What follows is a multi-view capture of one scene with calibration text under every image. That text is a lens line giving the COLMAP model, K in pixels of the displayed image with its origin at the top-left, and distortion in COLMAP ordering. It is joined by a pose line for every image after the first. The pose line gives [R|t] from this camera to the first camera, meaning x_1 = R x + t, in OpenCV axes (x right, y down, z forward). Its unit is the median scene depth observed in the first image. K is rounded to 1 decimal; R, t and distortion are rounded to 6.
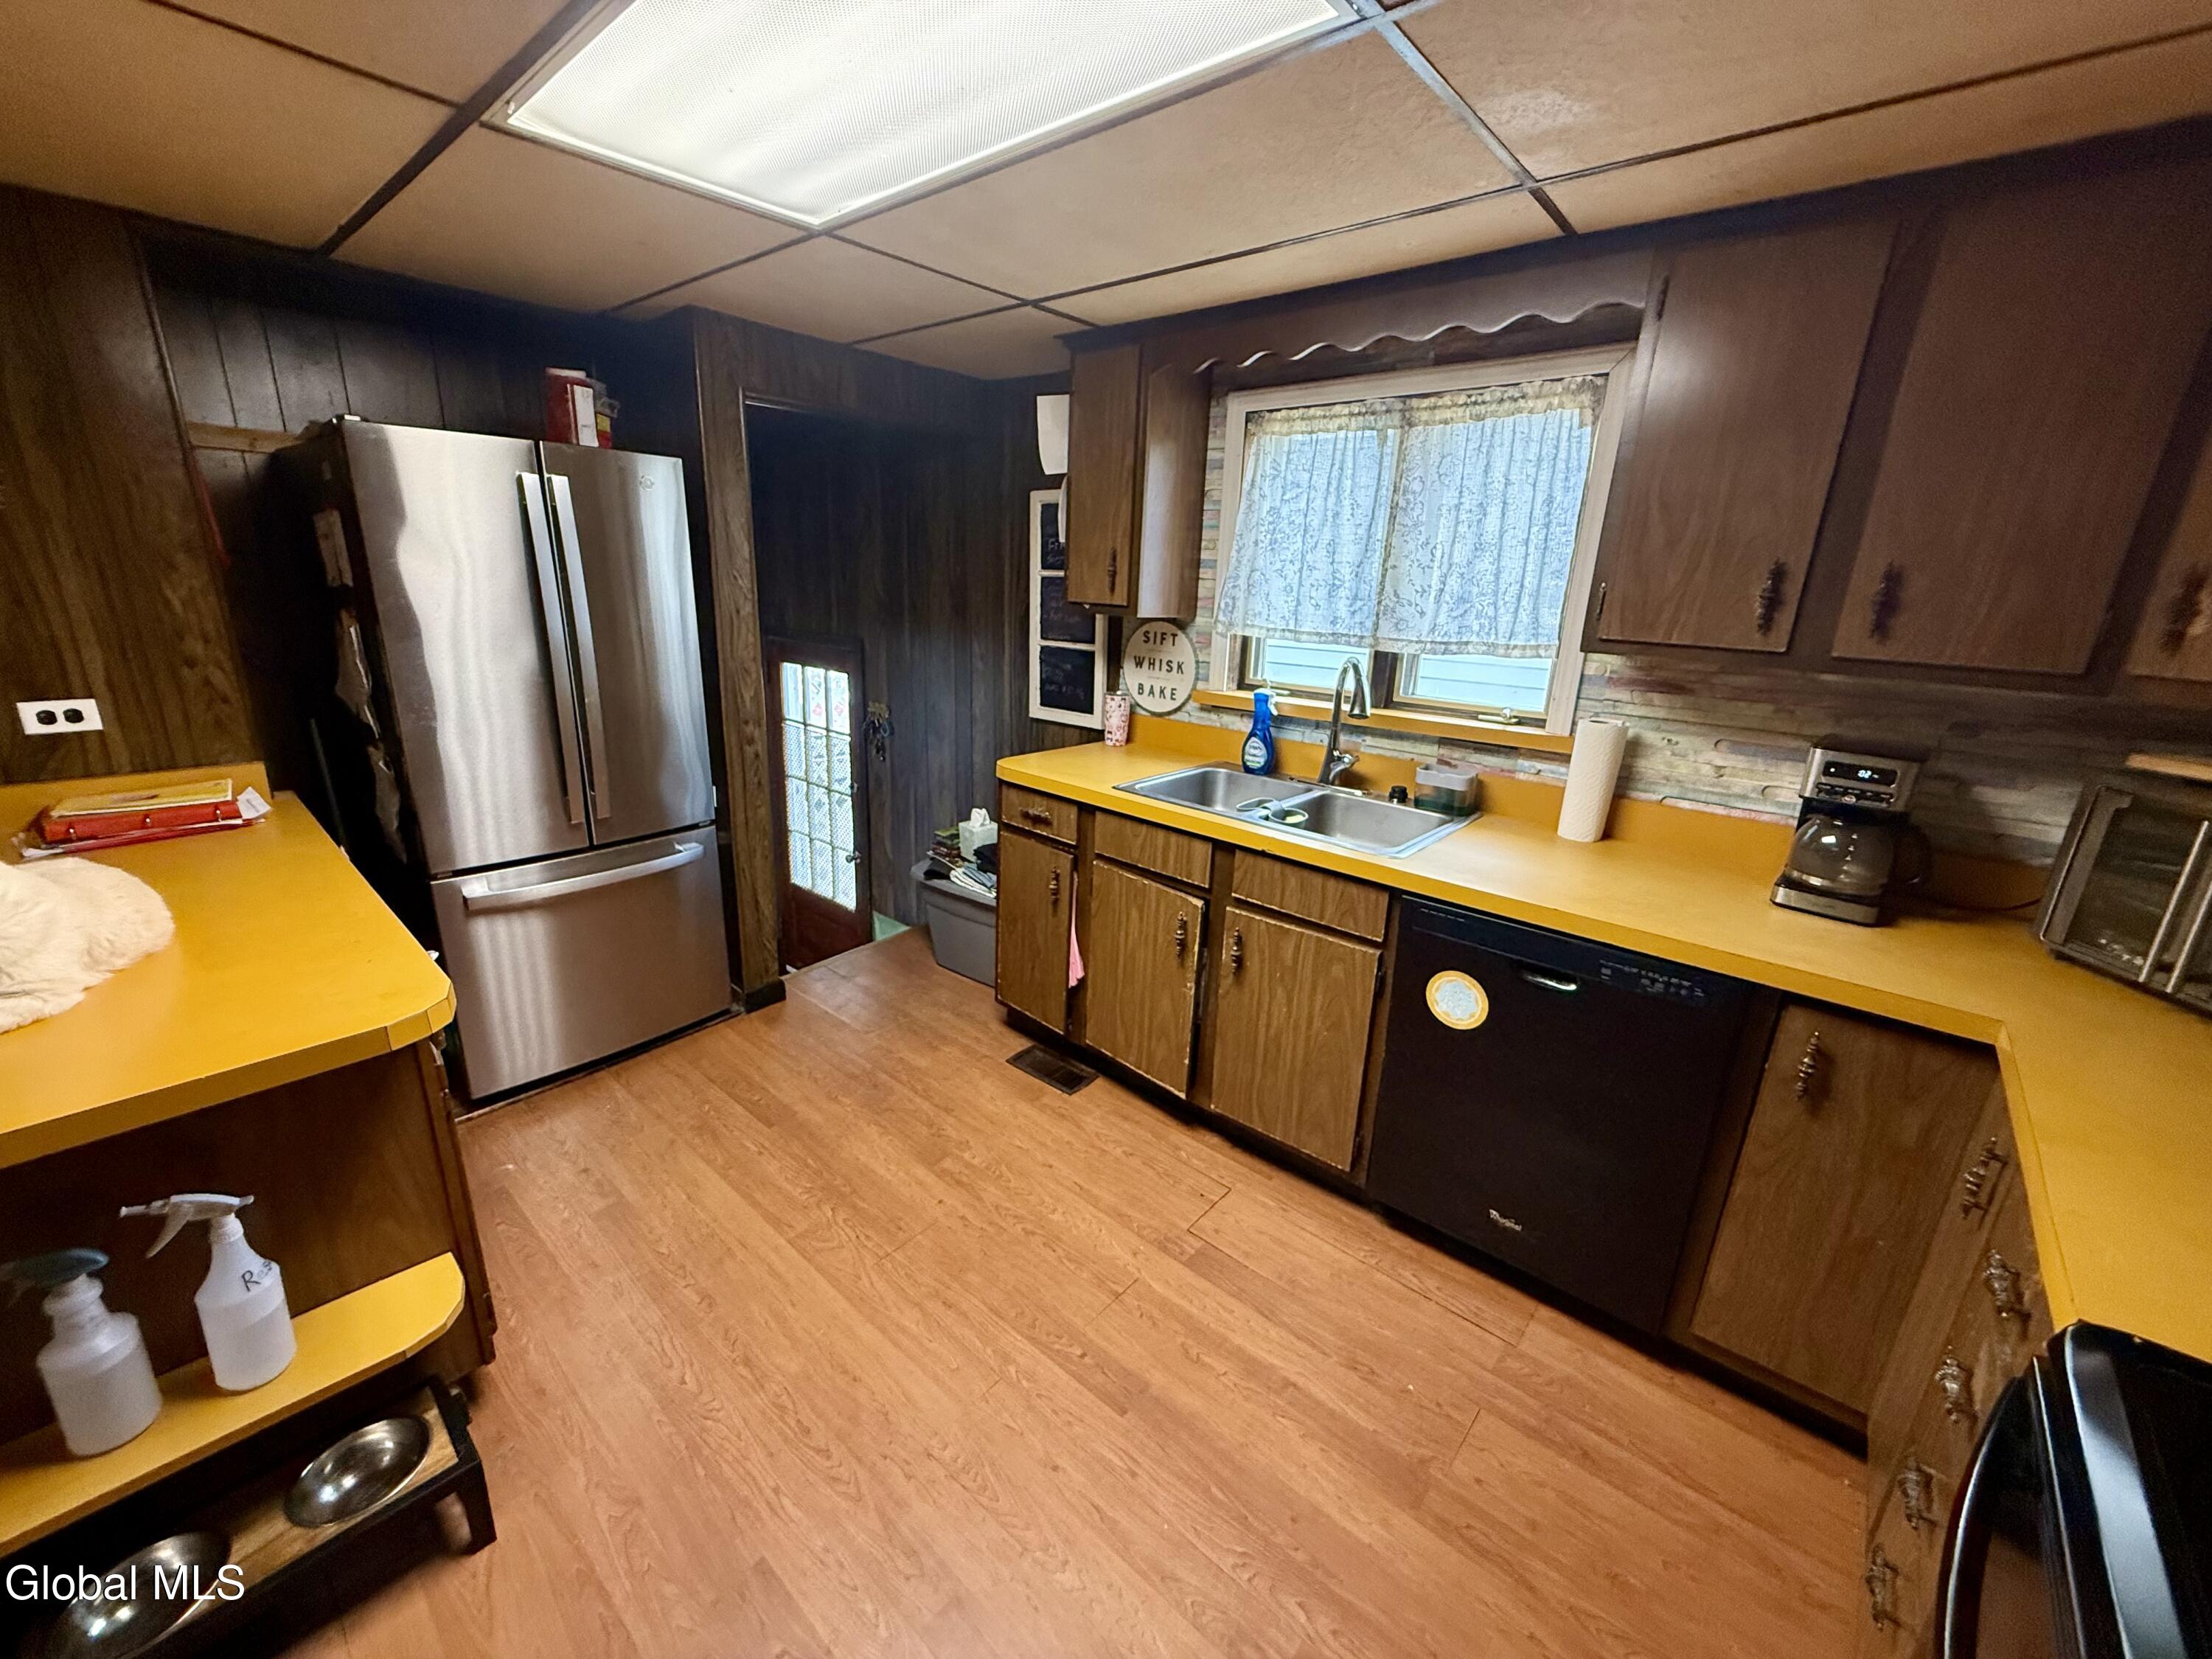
lens RADIAL K [[882.7, 0, 1098.0], [0, 882.7, 829.7], [0, 0, 1]] dist [0.000655, -0.000013]
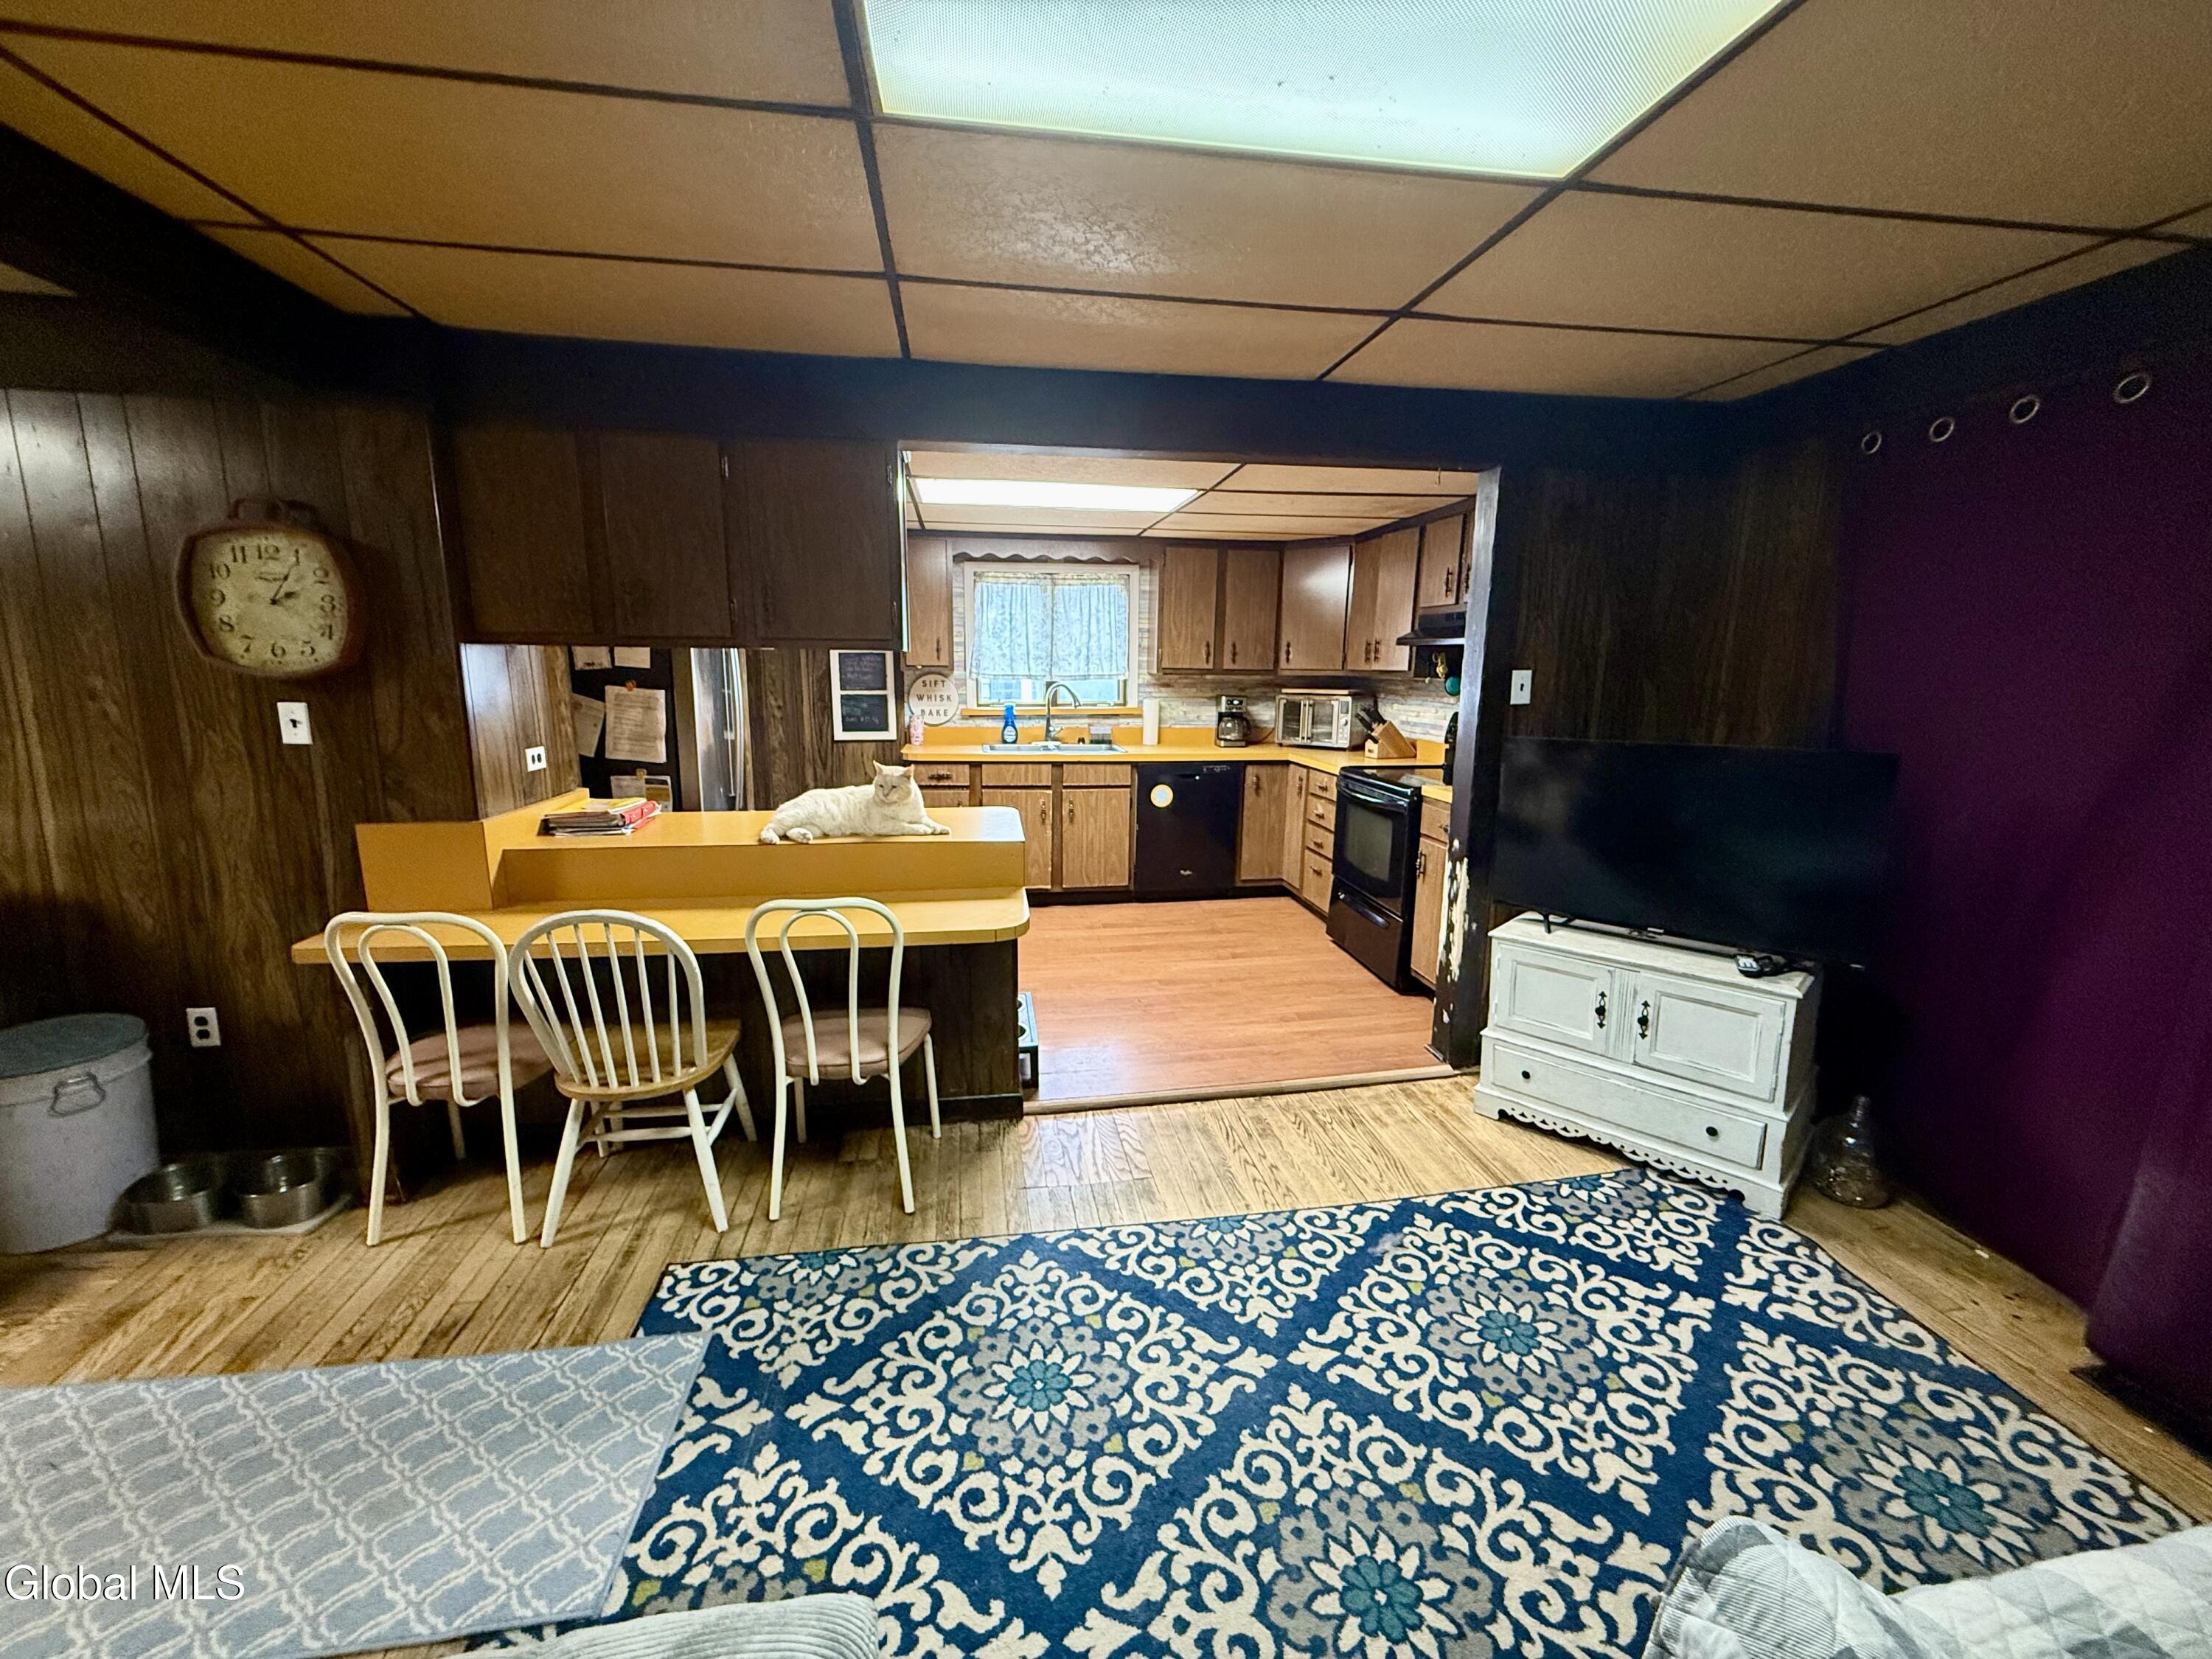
lens RADIAL K [[882.7, 0, 1110.8], [0, 882.7, 819.6], [0, 0, 1]] dist [0.000655, -0.000013]
pose [[0.634089, -0.160770, 0.756362, -1.341299], [0.229915, 0.973109, 0.014094, 0.139869], [-0.738288, 0.164962, 0.654001, -0.509093]]
